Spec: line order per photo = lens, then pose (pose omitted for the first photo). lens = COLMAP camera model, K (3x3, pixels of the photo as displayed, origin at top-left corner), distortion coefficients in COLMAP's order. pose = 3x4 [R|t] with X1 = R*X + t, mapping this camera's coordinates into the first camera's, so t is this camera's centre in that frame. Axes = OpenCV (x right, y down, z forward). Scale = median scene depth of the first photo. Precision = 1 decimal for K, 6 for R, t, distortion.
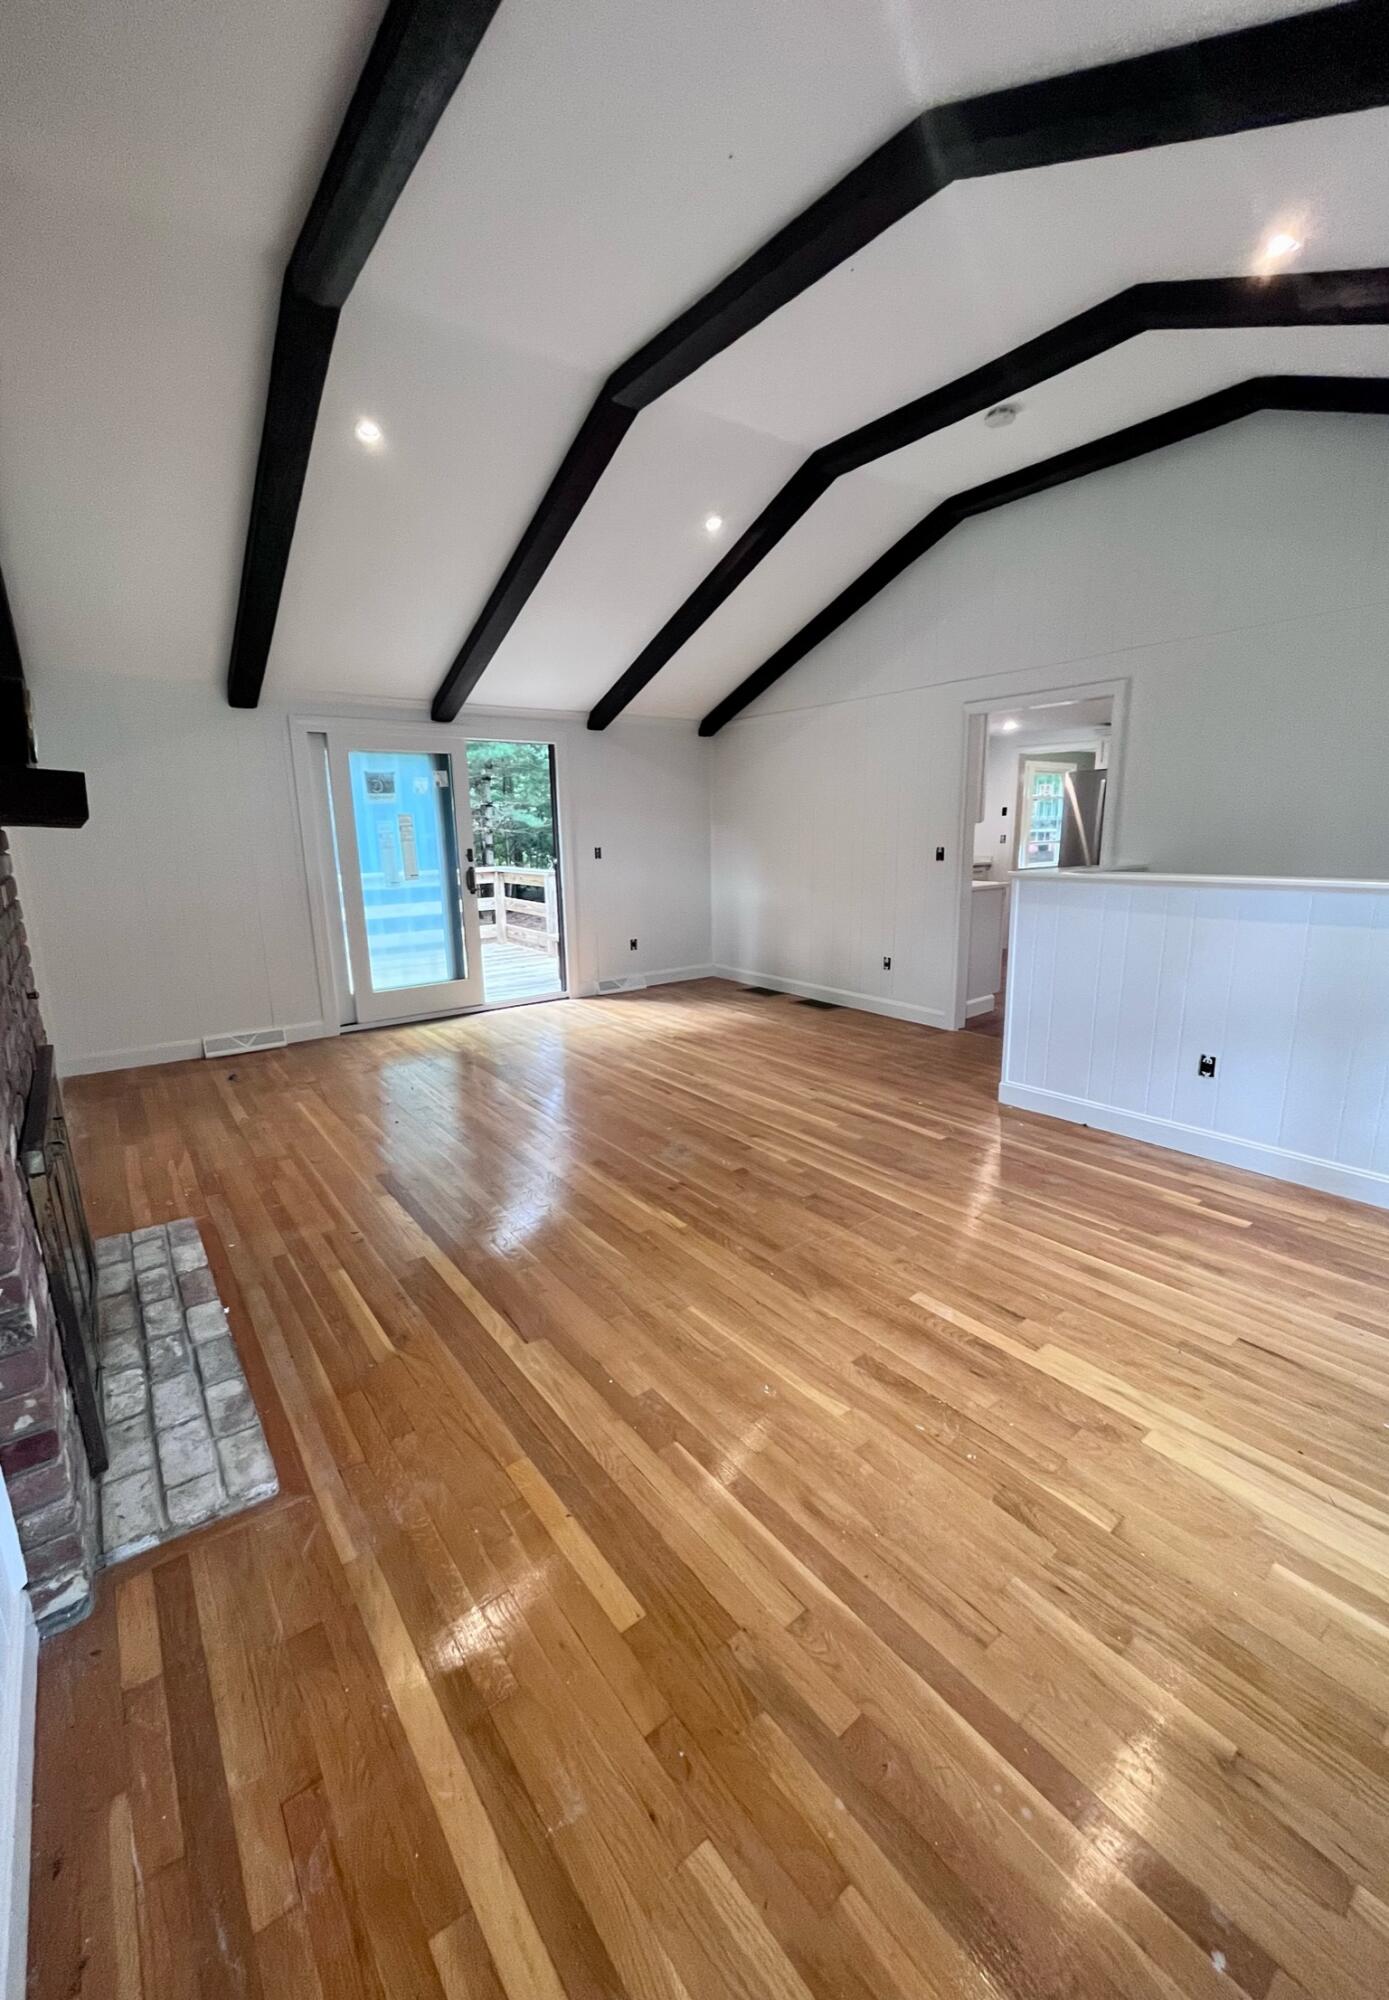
lens RADIAL K [[818.0, 0, 694.1], [0, 818.0, 1017.9], [0, 0, 1]] dist [-0.003362, 0.000189]
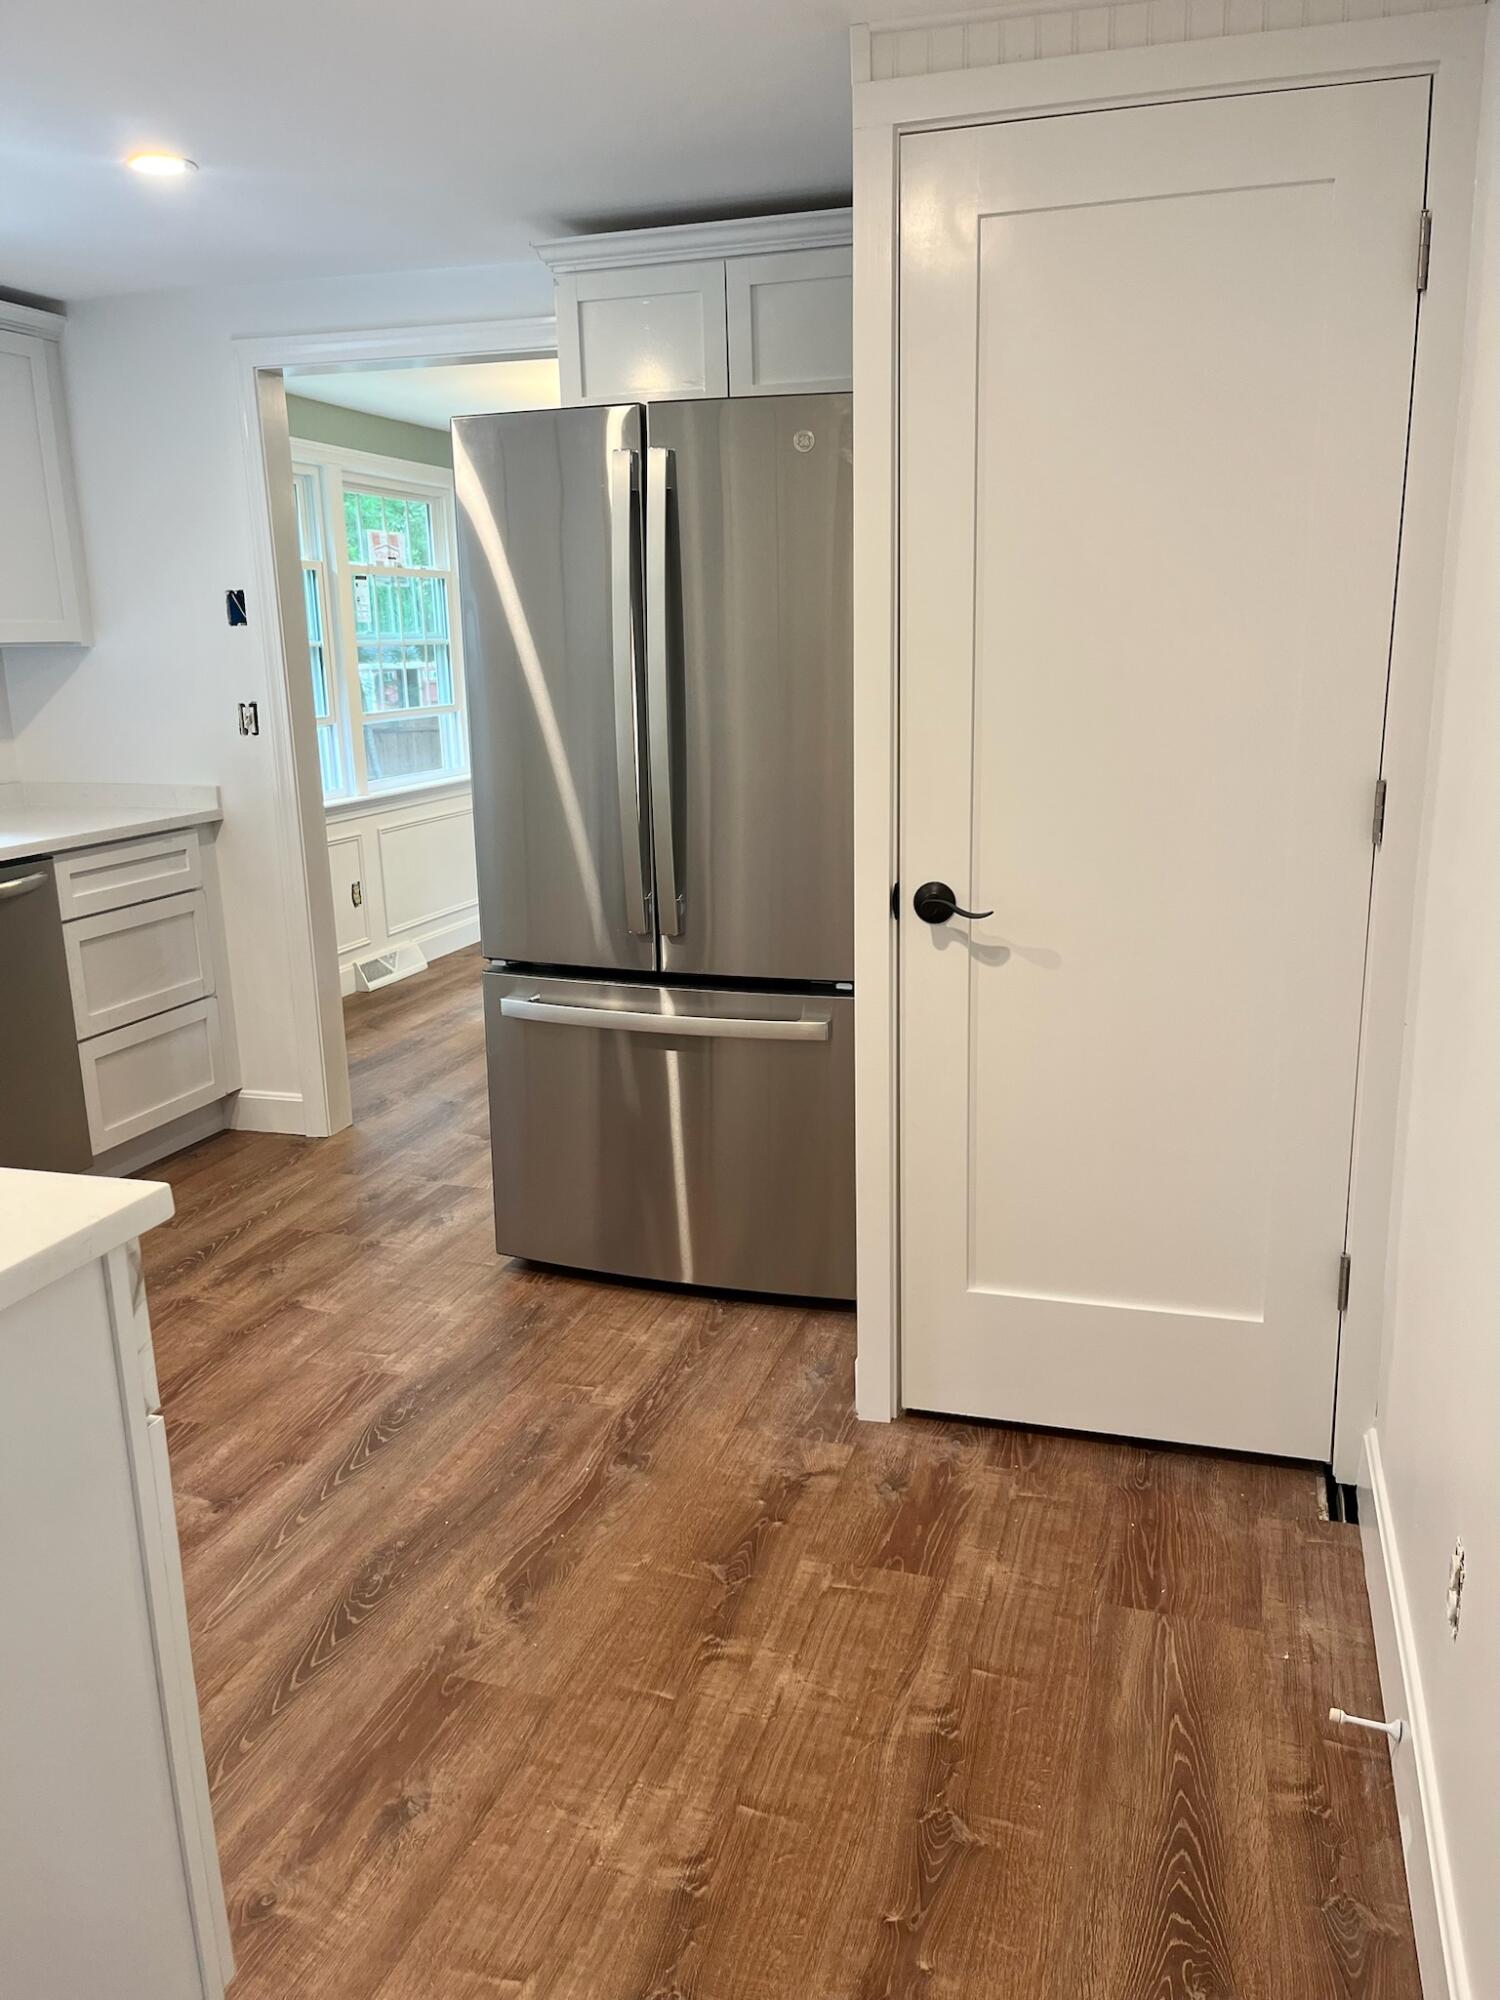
lens RADIAL K [[1515.2, 0, 752.1], [0, 1515.2, 1000.1], [0, 0, 1]] dist [-0.002979, -0.000740]
pose [[0.816144, -0.126051, 0.563932, 0.196655], [0.129758, 0.990972, 0.033712, -0.109402], [-0.563091, 0.045661, 0.825133, 0.454342]]
